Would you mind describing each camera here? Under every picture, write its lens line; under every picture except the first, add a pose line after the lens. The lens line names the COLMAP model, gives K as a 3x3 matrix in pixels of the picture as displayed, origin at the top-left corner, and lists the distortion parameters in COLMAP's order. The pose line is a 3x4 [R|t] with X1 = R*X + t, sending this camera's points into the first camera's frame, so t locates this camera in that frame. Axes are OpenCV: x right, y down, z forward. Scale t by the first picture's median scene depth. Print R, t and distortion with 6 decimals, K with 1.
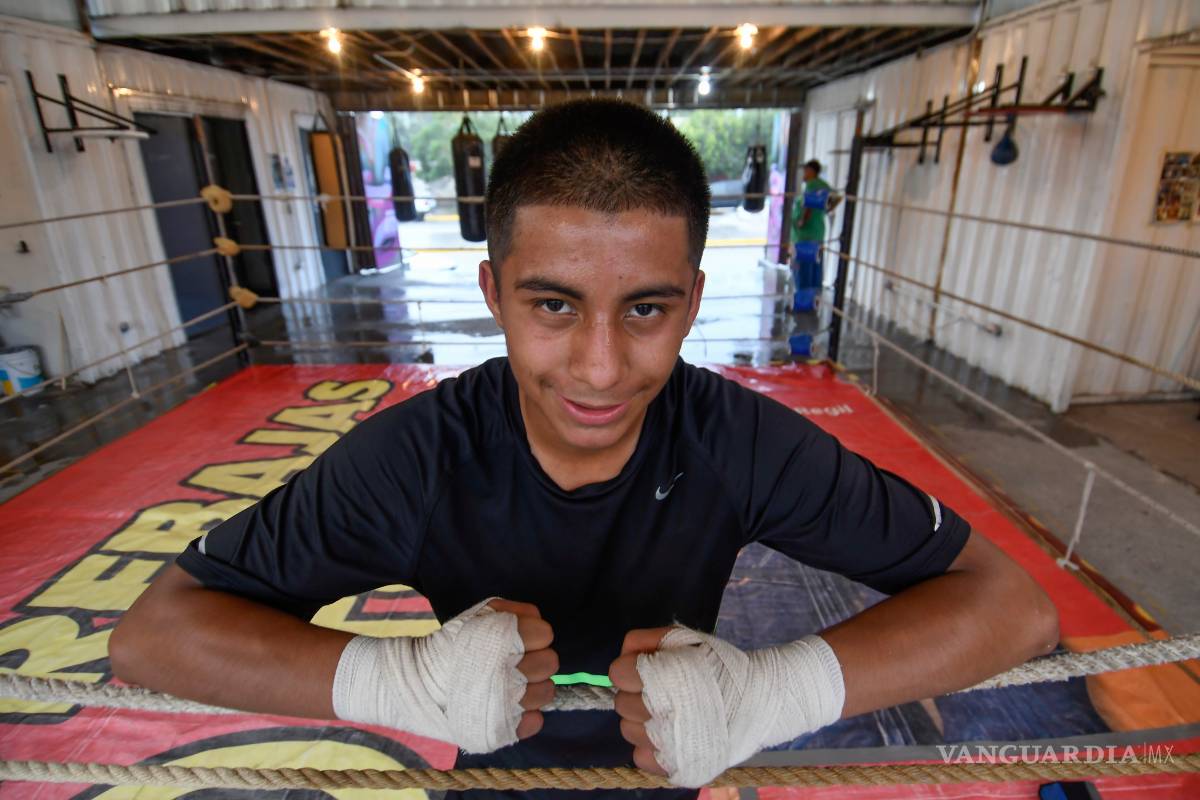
lens RADIAL K [[623.8, 0, 612.3], [0, 623.8, 401.3], [0, 0, 1]] dist [0.001352, 0.000047]
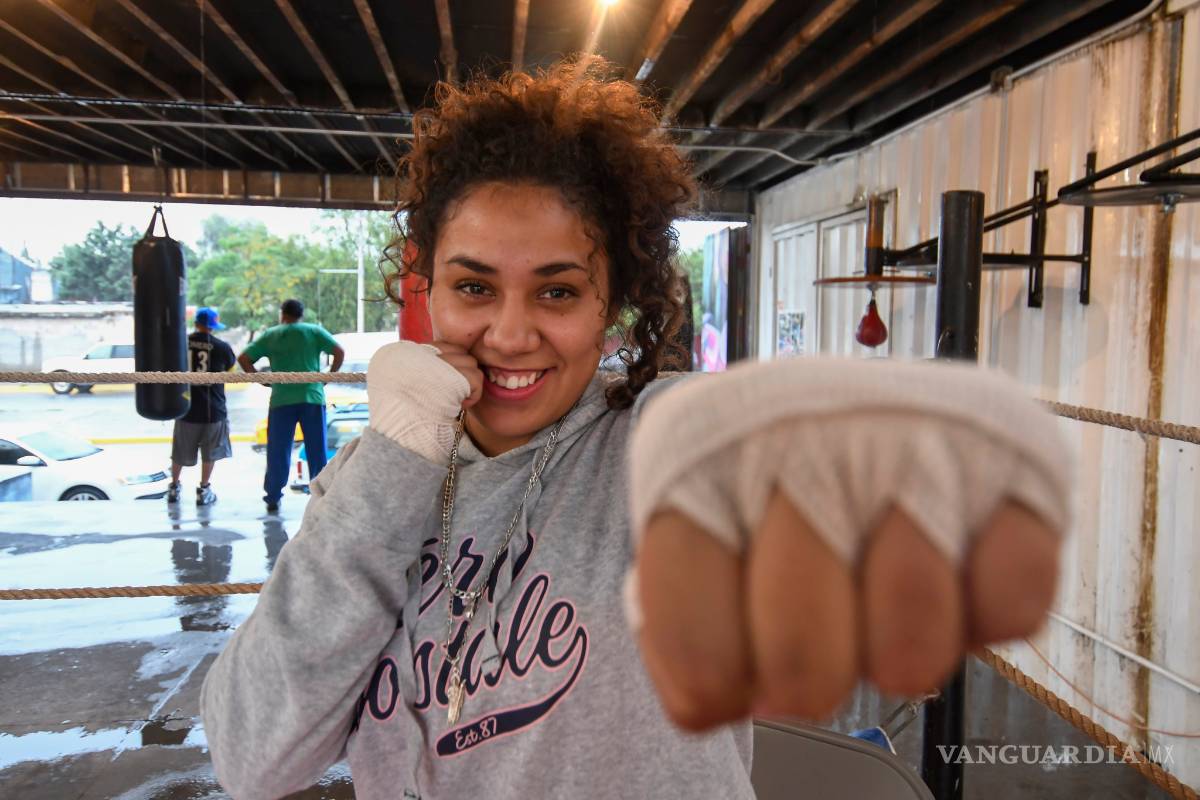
lens RADIAL K [[899.3, 0, 600.0], [0, 899.3, 400.0], [0, 0, 1]] dist [-0.001261, -0.001372]
pose [[0.993086, 0.017321, 0.116103, 0.098385], [0.014908, 0.962437, -0.271097, -0.119311], [-0.116438, 0.270953, 0.955524, 0.355496]]
